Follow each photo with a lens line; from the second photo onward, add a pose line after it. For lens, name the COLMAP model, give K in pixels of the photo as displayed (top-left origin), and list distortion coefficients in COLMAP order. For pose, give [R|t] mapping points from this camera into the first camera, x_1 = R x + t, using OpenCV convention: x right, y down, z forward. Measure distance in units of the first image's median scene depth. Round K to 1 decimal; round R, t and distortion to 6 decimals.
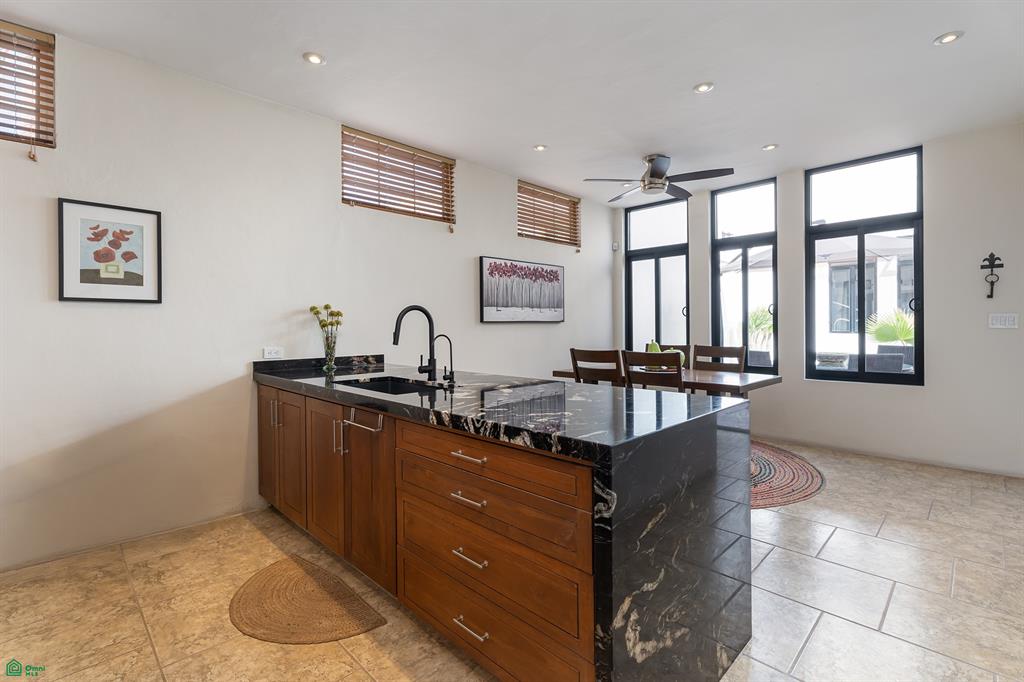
lens RADIAL K [[466.8, 0, 510.3], [0, 466.8, 327.9], [0, 0, 1]] dist [-0.001388, -0.000131]
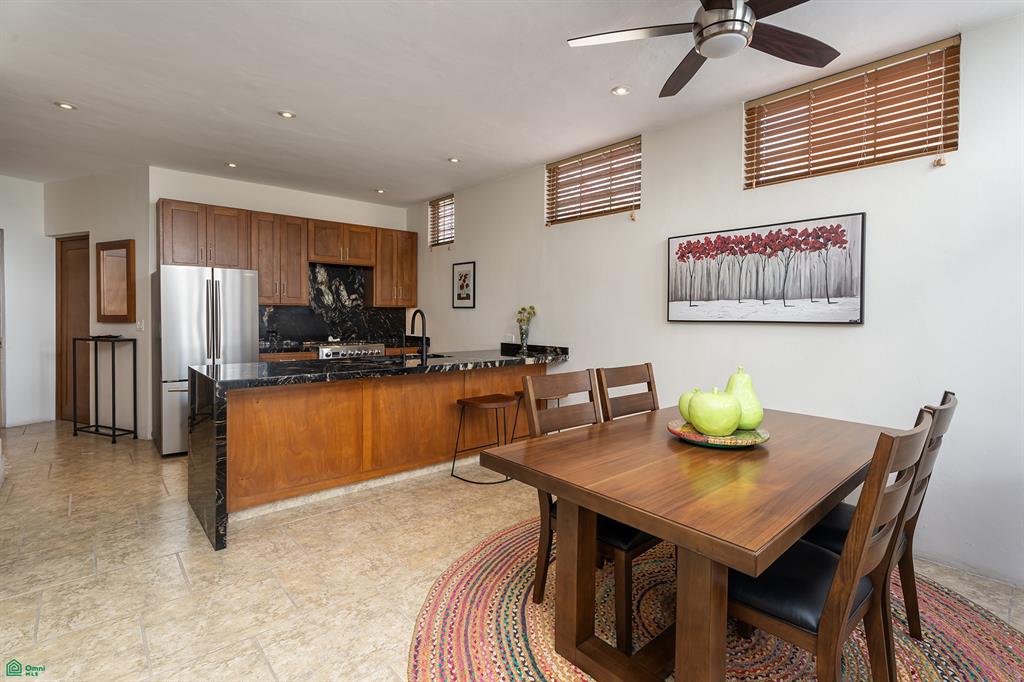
lens RADIAL K [[474.4, 0, 531.7], [0, 474.4, 319.7], [0, 0, 1]] dist [0.003324, -0.000695]
pose [[-0.026396, 0.018778, -0.999475, 0.804371], [-0.010874, 0.999759, 0.019070, -0.029509], [0.999592, 0.011372, -0.026186, 0.845667]]
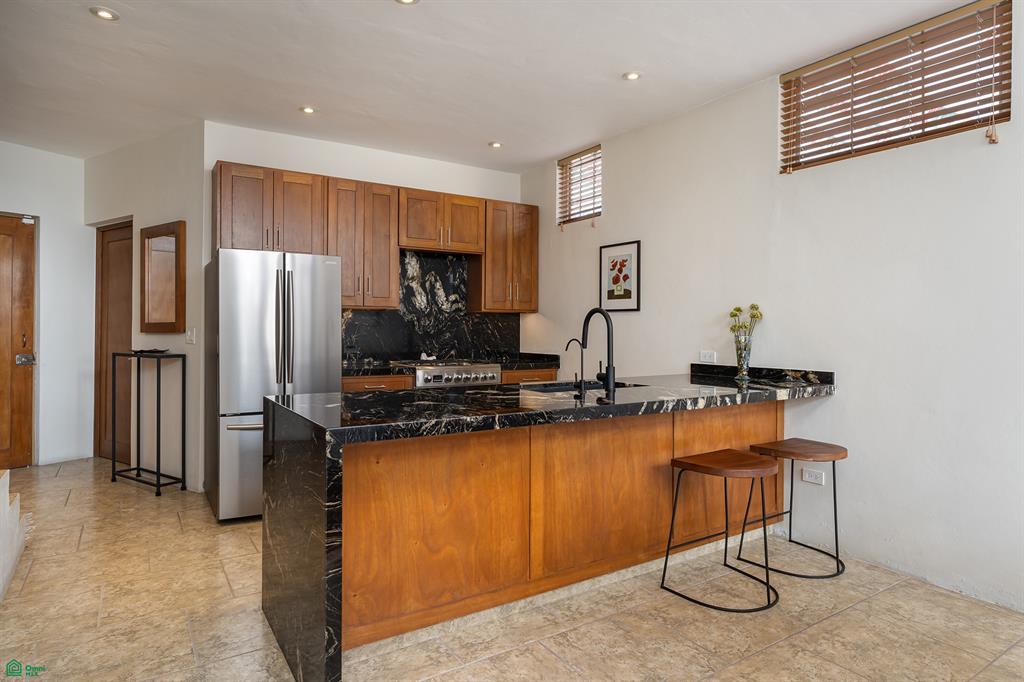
lens RADIAL K [[578.1, 0, 511.0], [0, 578.1, 325.1], [0, 0, 1]] dist [-0.013081, 0.004384]
pose [[-0.194921, 0.000038, -0.980819, 0.578675], [-0.007139, 0.999973, 0.001457, -0.008867], [0.980793, 0.007286, -0.194916, 0.631087]]
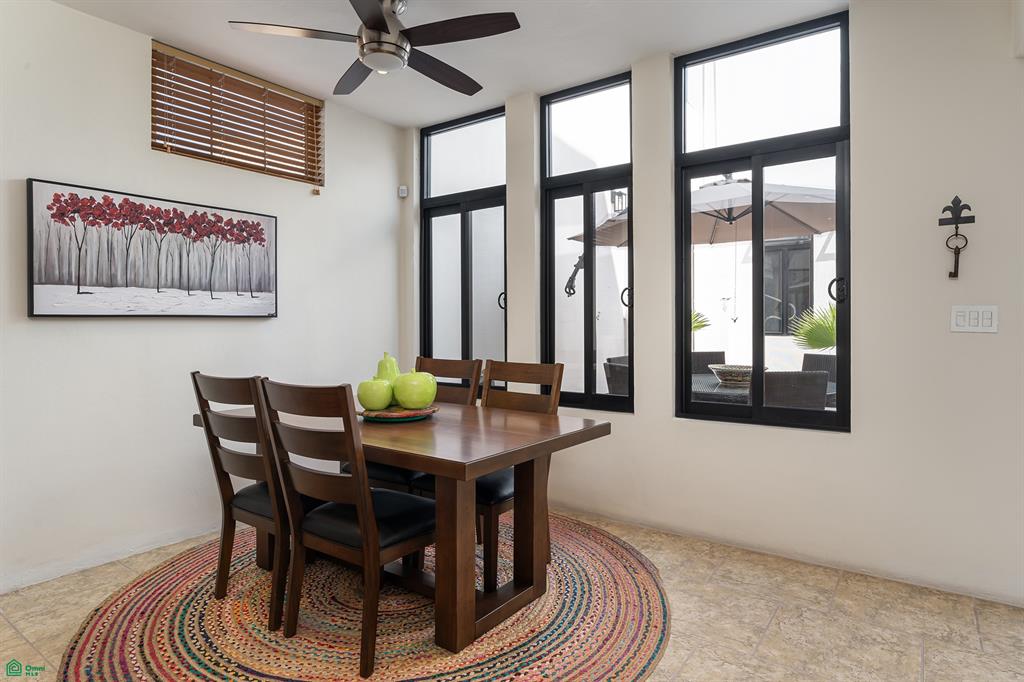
lens RADIAL K [[578.1, 0, 511.0], [0, 578.1, 325.1], [0, 0, 1]] dist [-0.013081, 0.004384]
pose [[0.986711, 0.004123, 0.162430, 0.353865], [-0.004259, 0.999991, 0.000485, -0.006148], [-0.162427, -0.001171, 0.986720, 0.363930]]
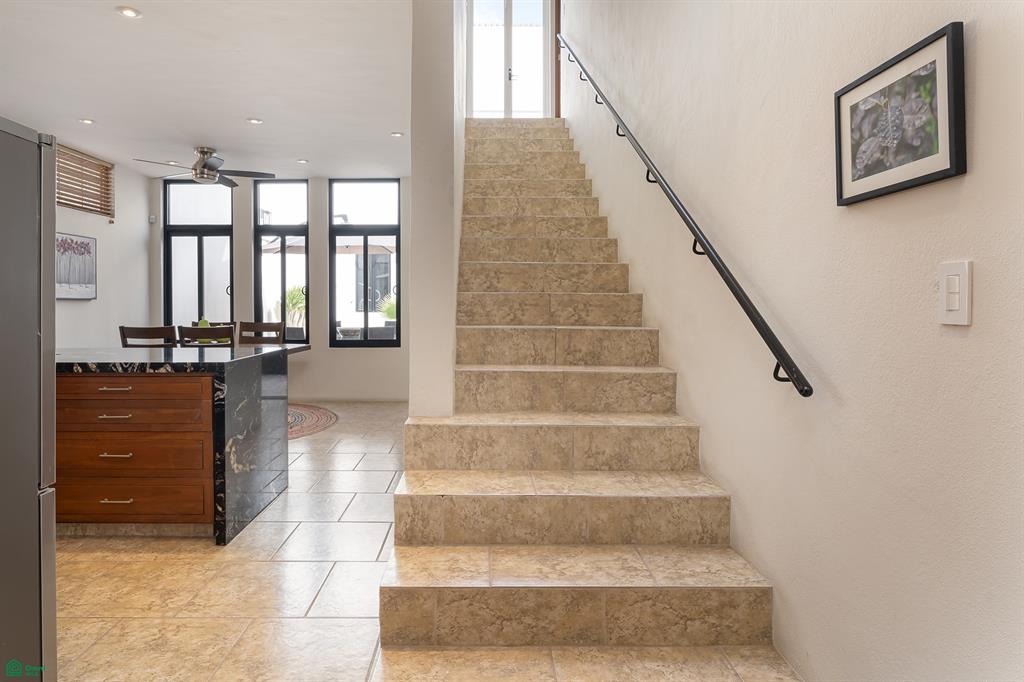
lens RADIAL K [[594.5, 0, 474.0], [0, 594.5, 308.3], [0, 0, 1]] dist [0.000653, 0.000522]
pose [[0.711262, -0.000250, 0.702927, -0.225295], [-0.000947, 0.999999, 0.001315, 0.003352], [-0.702926, -0.001601, 0.711261, -0.436087]]
